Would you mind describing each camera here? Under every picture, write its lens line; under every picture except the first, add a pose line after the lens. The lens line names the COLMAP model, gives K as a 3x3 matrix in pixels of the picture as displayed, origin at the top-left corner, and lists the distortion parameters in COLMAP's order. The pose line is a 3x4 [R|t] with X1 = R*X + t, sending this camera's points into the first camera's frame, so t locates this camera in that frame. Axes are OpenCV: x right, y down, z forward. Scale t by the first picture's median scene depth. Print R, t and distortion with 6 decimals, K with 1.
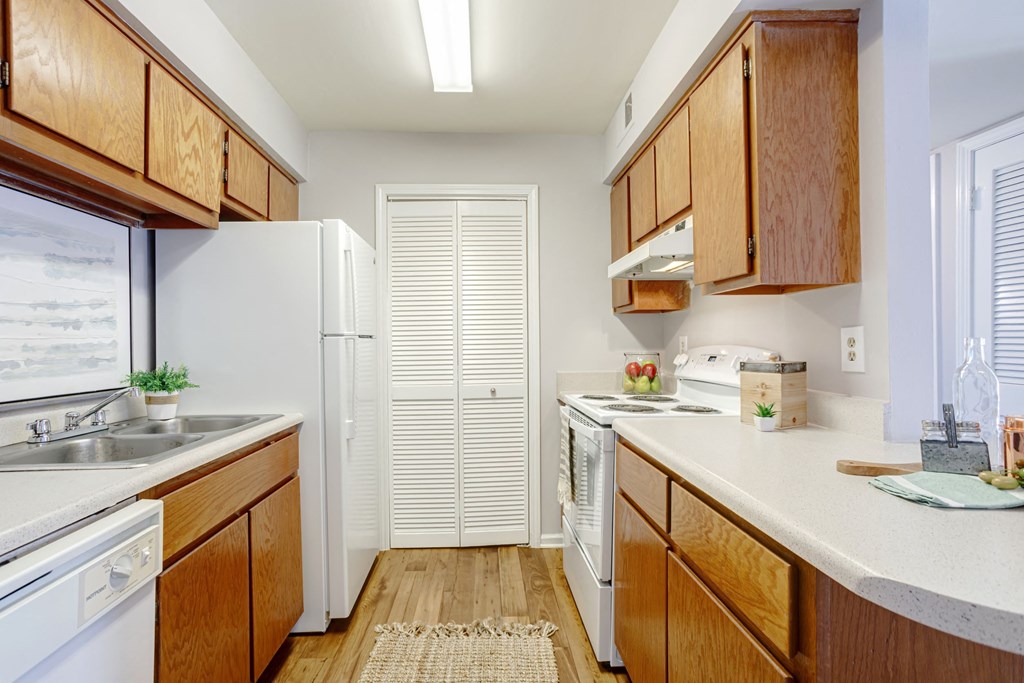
lens RADIAL K [[504.5, 0, 505.9], [0, 504.5, 337.2], [0, 0, 1]] dist [-0.047391, 0.036278]
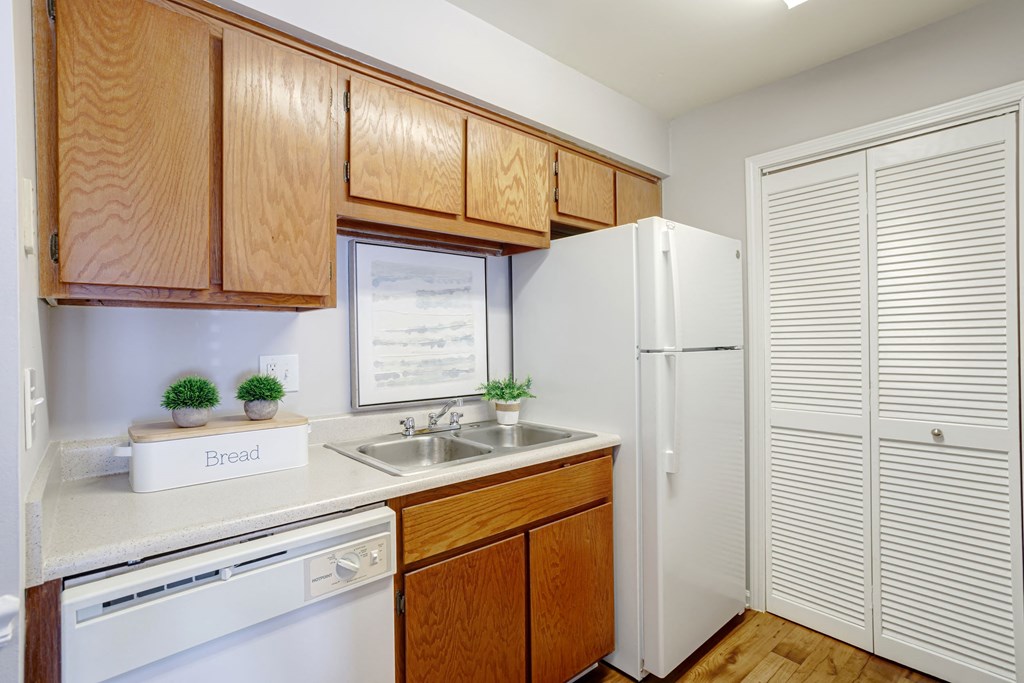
lens RADIAL K [[504.5, 0, 505.9], [0, 504.5, 337.2], [0, 0, 1]] dist [-0.047391, 0.036278]
pose [[0.612904, 0.002560, -0.790153, 0.233182], [0.013044, 0.999826, 0.013358, -0.052292], [0.790050, -0.018494, 0.612764, 0.322051]]
